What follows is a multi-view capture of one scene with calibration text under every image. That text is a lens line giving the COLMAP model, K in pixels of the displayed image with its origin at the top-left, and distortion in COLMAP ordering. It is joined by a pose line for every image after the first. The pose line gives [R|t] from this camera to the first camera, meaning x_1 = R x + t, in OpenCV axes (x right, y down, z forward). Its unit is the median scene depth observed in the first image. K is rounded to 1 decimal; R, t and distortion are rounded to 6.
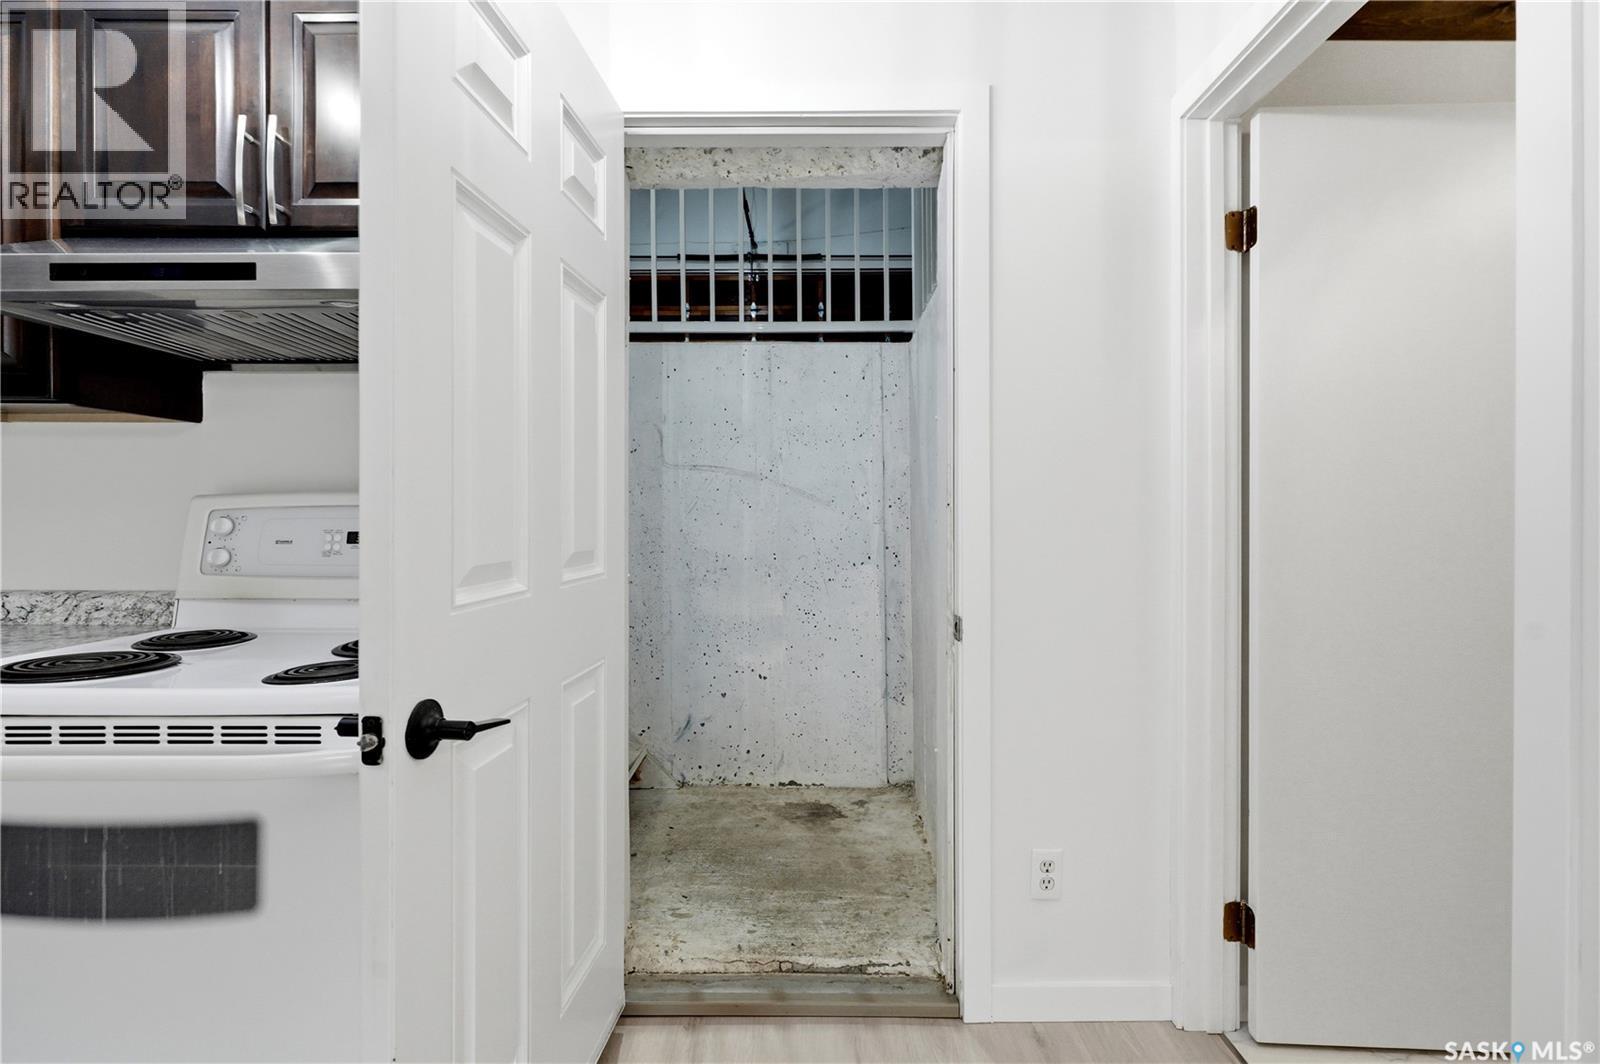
lens RADIAL K [[723.3, 0, 796.5], [0, 723.3, 515.2], [0, 0, 1]] dist [-0.000052, 0.000612]
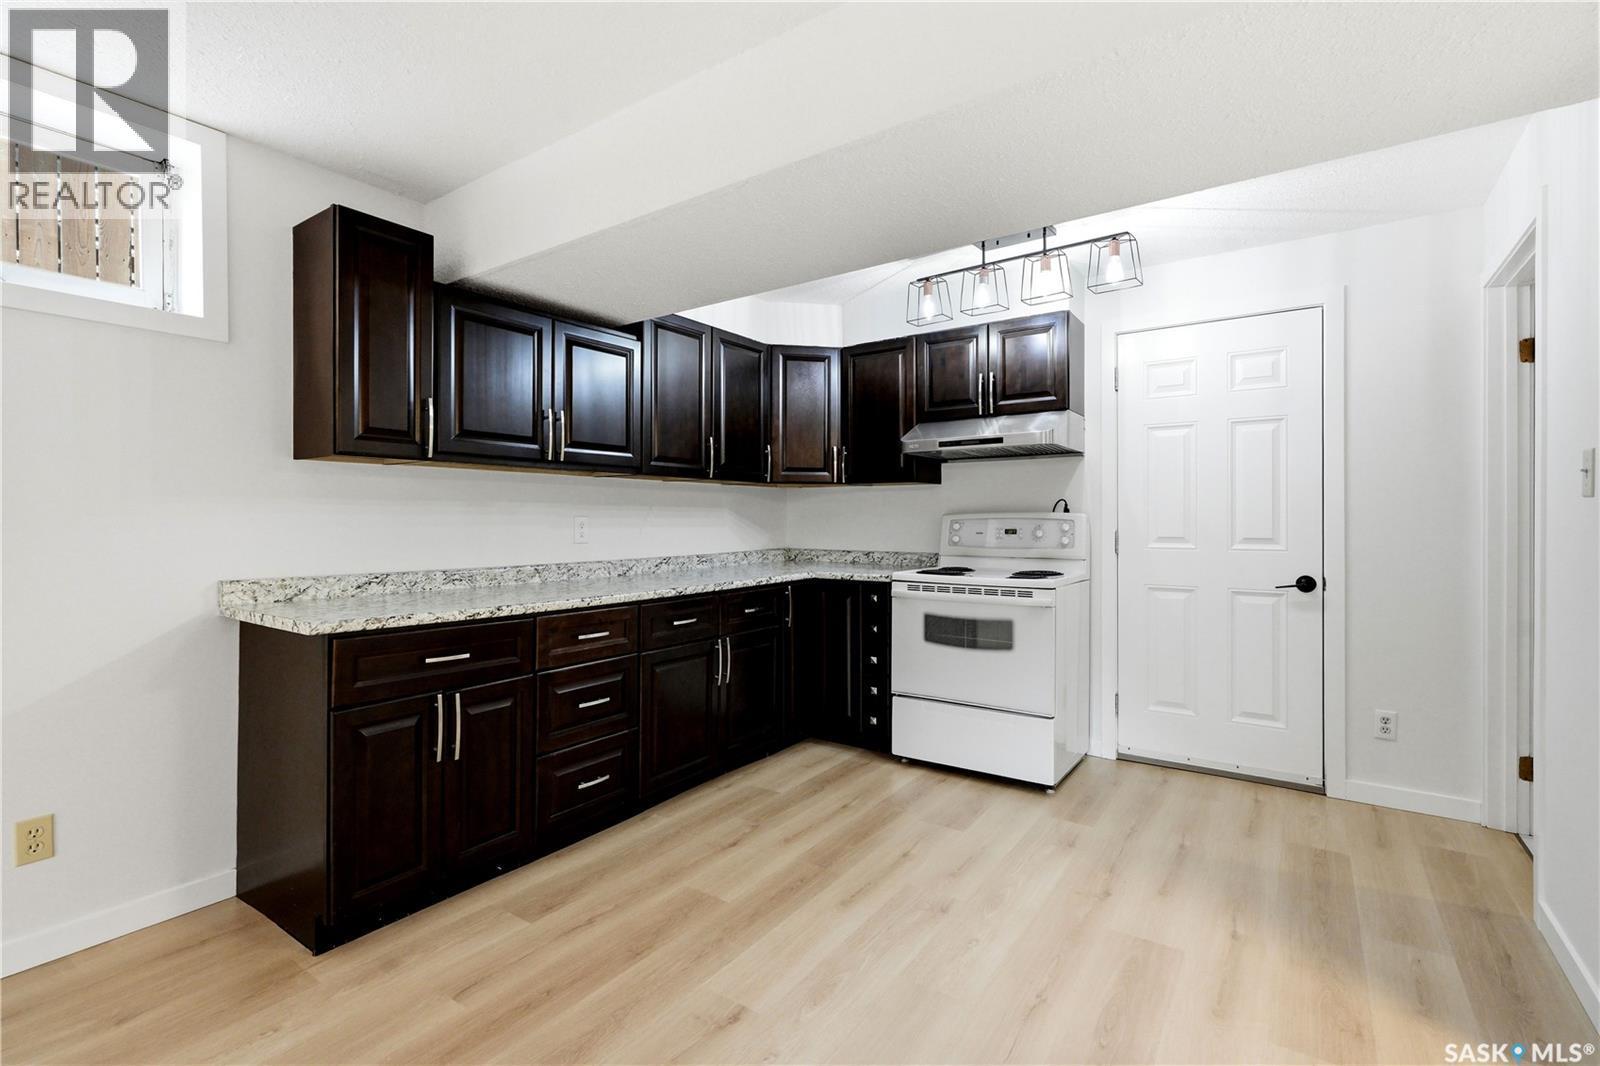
lens RADIAL K [[723.3, 0, 805.5], [0, 723.3, 520.8], [0, 0, 1]] dist [-0.000052, 0.000612]
pose [[0.829165, -0.000746, -0.559004, 0.164211], [0.002913, 0.999991, 0.002986, -0.013595], [0.558997, -0.004104, 0.829159, -1.299836]]
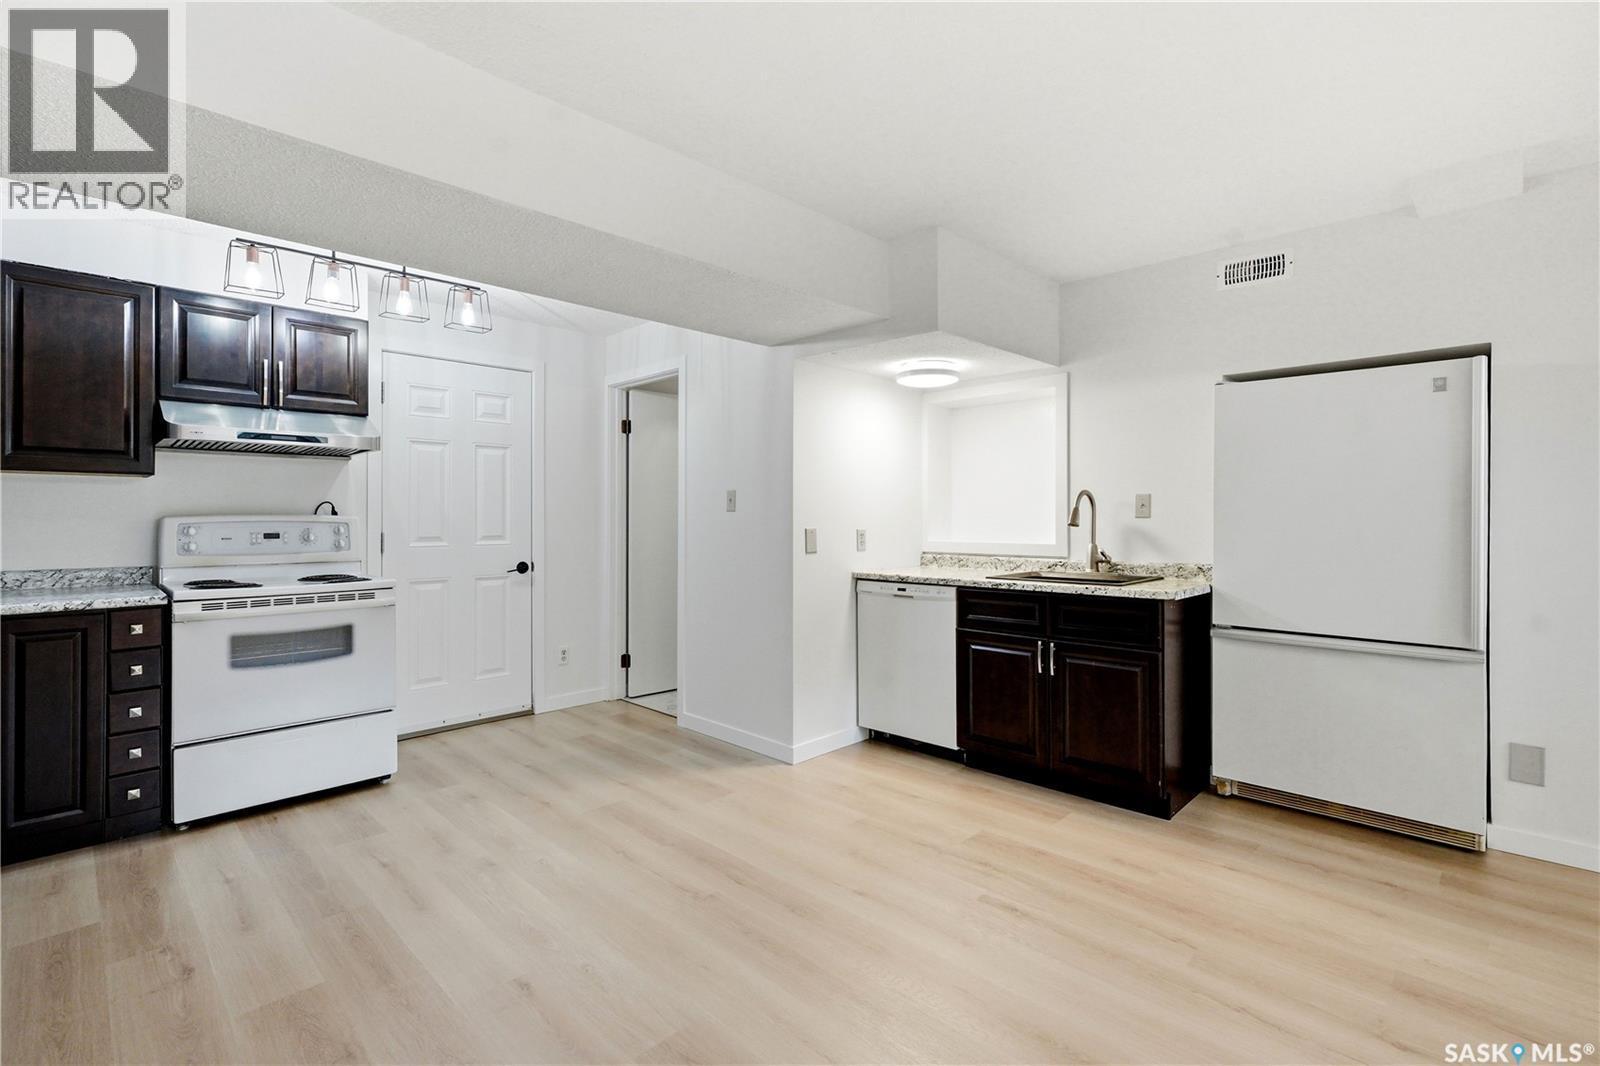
lens RADIAL K [[723.3, 0, 811.2], [0, 723.3, 517.1], [0, 0, 1]] dist [-0.000052, 0.000612]
pose [[0.689343, -0.000493, 0.724435, -1.013851], [-0.000239, 1.000000, 0.000908, -0.026763], [-0.724436, -0.000799, 0.689342, -1.597365]]
